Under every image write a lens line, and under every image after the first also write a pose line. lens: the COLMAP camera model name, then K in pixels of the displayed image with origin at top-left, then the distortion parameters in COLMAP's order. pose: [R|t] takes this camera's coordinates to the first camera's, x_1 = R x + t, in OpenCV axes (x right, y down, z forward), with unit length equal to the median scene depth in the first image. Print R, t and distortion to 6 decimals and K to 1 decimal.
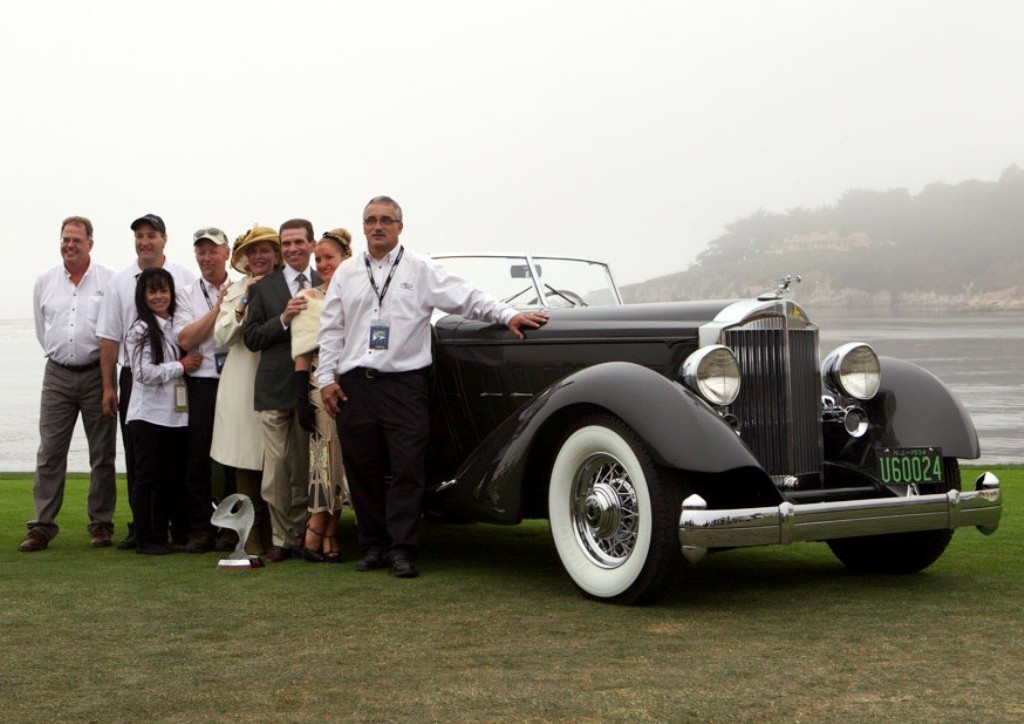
lens RADIAL K [[1809.4, 0, 454.7], [0, 1809.4, 359.8], [0, 0, 1]] dist [-0.023053, 0.000000]
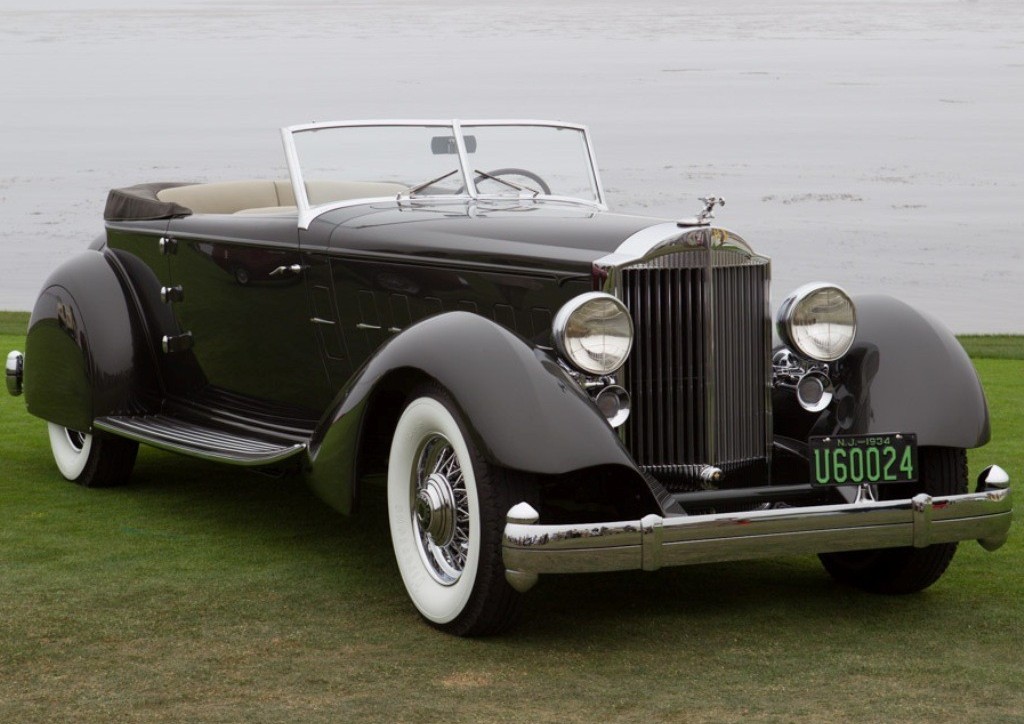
lens RADIAL K [[2822.8, 0, 510.9], [0, 2822.8, 367.7], [0, 0, 1]] dist [0.168773, 0.000000]
pose [[0.992922, 0.024780, -0.116156, 0.240678], [-0.012761, 0.994590, 0.103091, -0.094851], [0.118082, -0.100879, 0.987866, -0.150914]]
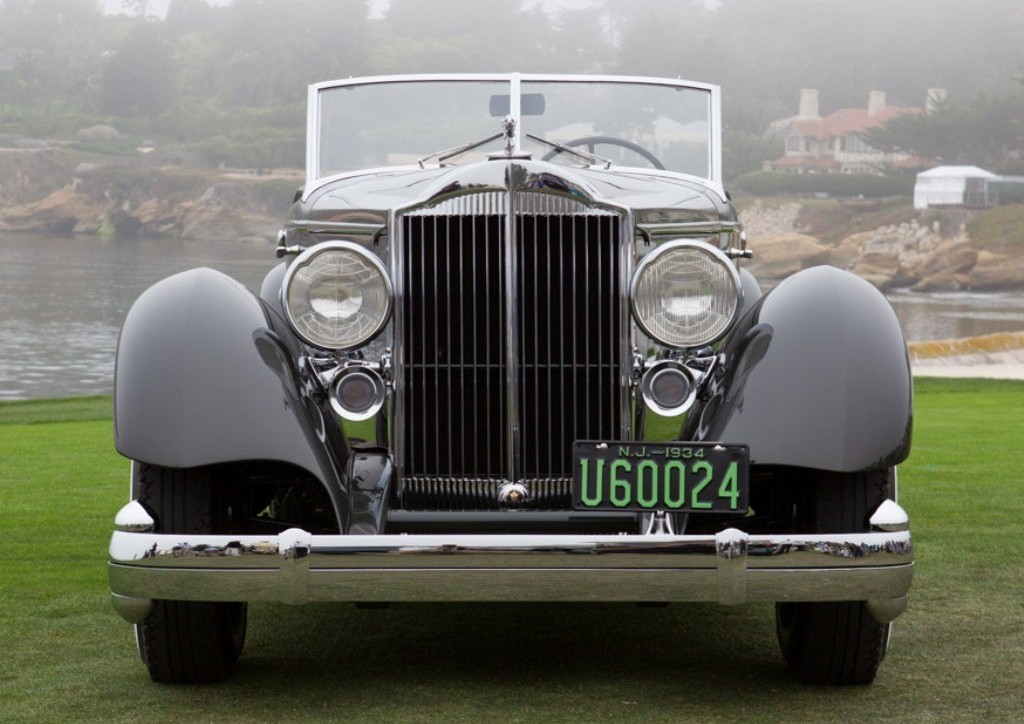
lens RADIAL K [[2709.8, 0, 506.0], [0, 2709.8, 359.8], [0, 0, 1]] dist [0.146704, 0.000000]
pose [[0.842863, 0.040106, -0.536631, 0.632260], [-0.011889, 0.998363, 0.055941, -0.018982], [0.537996, -0.040770, 0.841961, 0.309059]]
